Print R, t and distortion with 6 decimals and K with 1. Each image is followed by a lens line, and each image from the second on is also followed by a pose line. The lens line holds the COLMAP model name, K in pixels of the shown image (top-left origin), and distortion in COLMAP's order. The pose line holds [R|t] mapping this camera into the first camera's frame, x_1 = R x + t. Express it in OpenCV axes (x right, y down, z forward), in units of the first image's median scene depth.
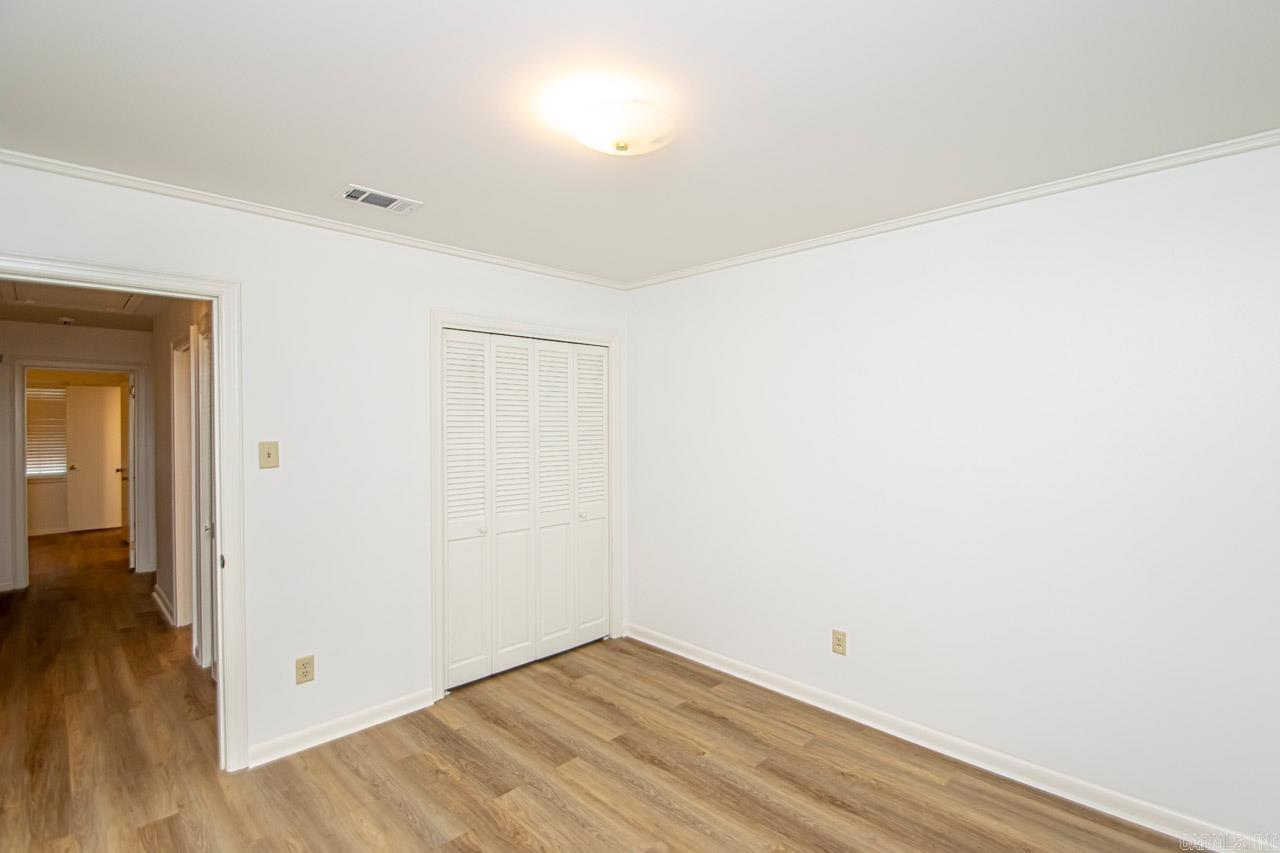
lens RADIAL K [[594.9, 0, 645.6], [0, 594.9, 426.2], [0, 0, 1]] dist [0.013050, -0.015148]
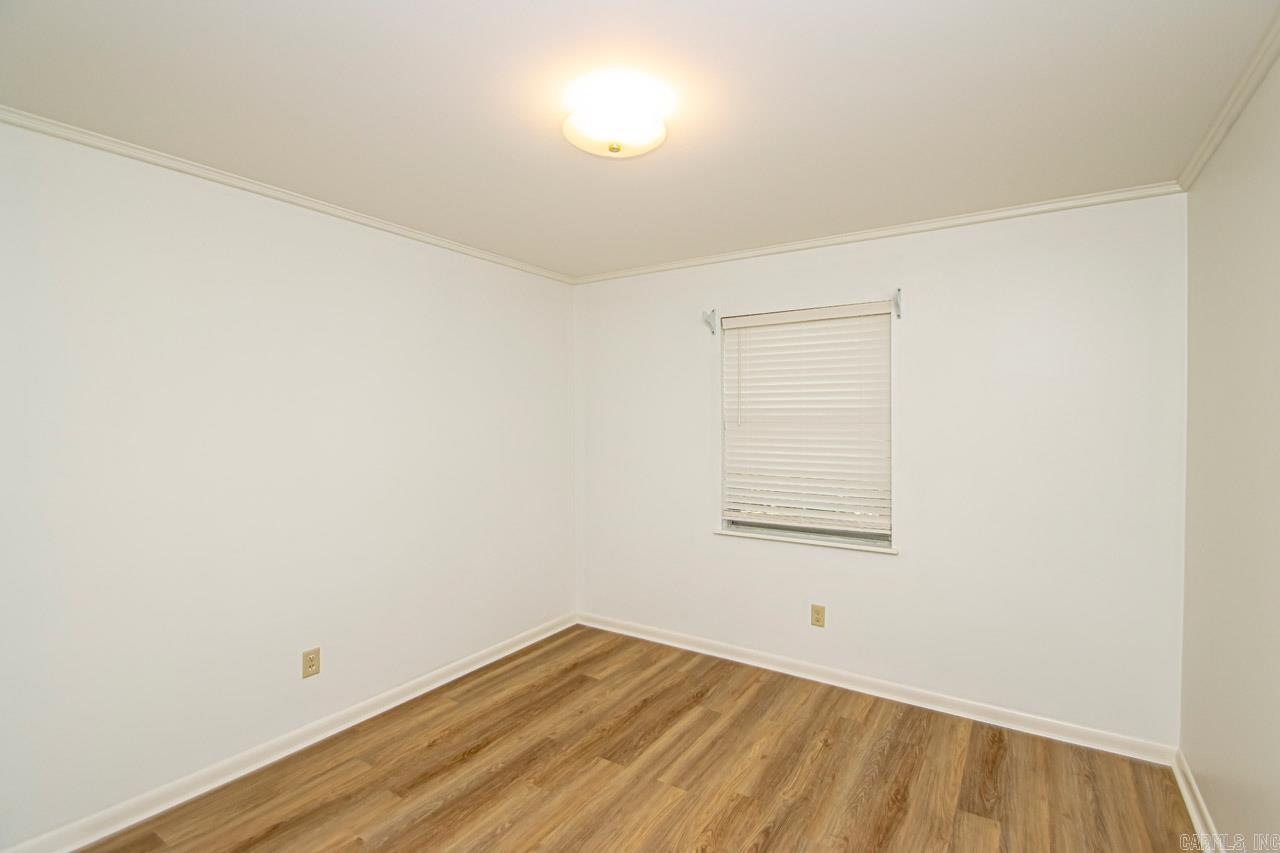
lens RADIAL K [[594.9, 0, 645.4], [0, 594.9, 418.7], [0, 0, 1]] dist [0.013050, -0.015148]
pose [[-0.206410, -0.001887, 0.978464, -0.772797], [0.016310, 0.999853, 0.005369, 0.002289], [-0.978330, 0.017067, -0.206348, 0.823128]]
